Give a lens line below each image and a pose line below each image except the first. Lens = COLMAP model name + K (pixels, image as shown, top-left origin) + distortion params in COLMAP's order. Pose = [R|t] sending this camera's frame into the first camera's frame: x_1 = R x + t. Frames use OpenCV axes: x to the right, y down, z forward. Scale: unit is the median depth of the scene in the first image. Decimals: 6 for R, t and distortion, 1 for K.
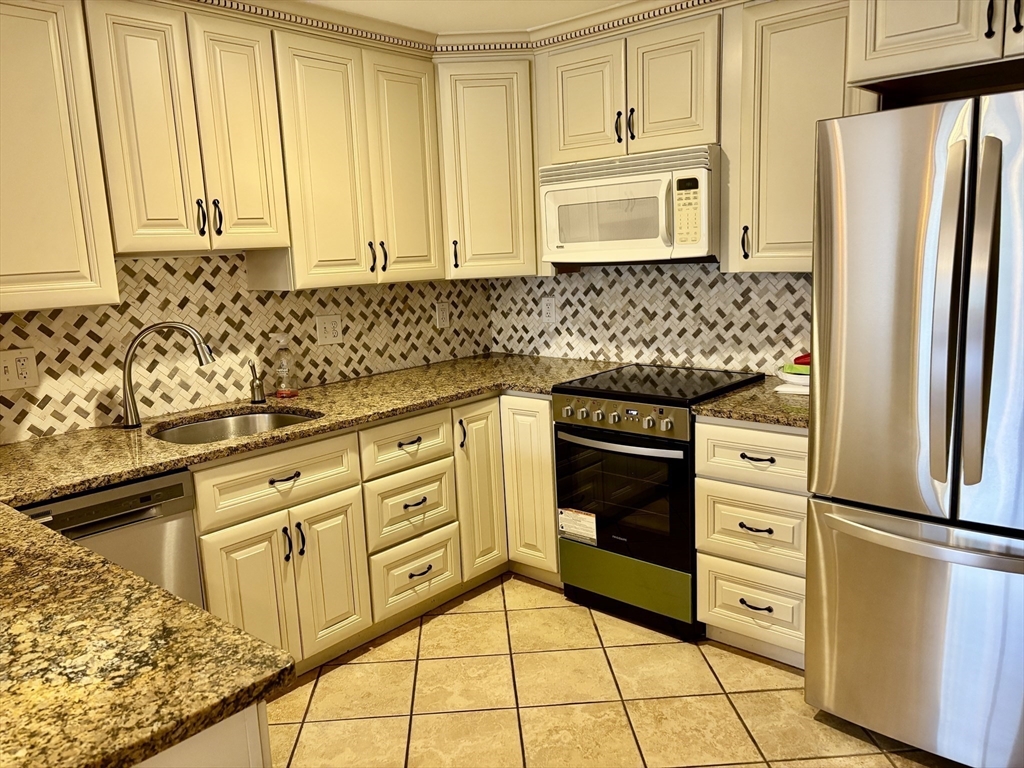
lens RADIAL K [[775.3, 0, 502.7], [0, 775.3, 386.4], [0, 0, 1]] dist [0.053825, -0.051689]
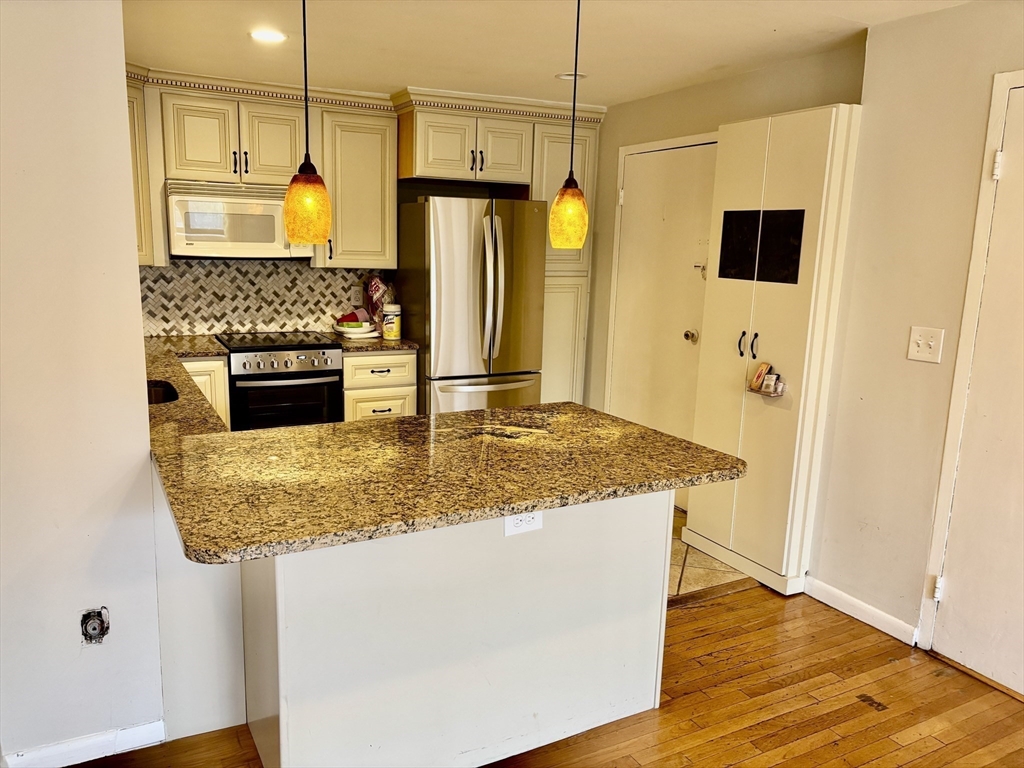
lens RADIAL K [[775.3, 0, 505.9], [0, 775.3, 386.3], [0, 0, 1]] dist [0.053825, -0.051689]
pose [[0.351124, -0.120241, 0.928577, -1.100550], [0.124587, 0.988902, 0.080942, 0.016042], [-0.928003, 0.087268, 0.362207, 0.072751]]
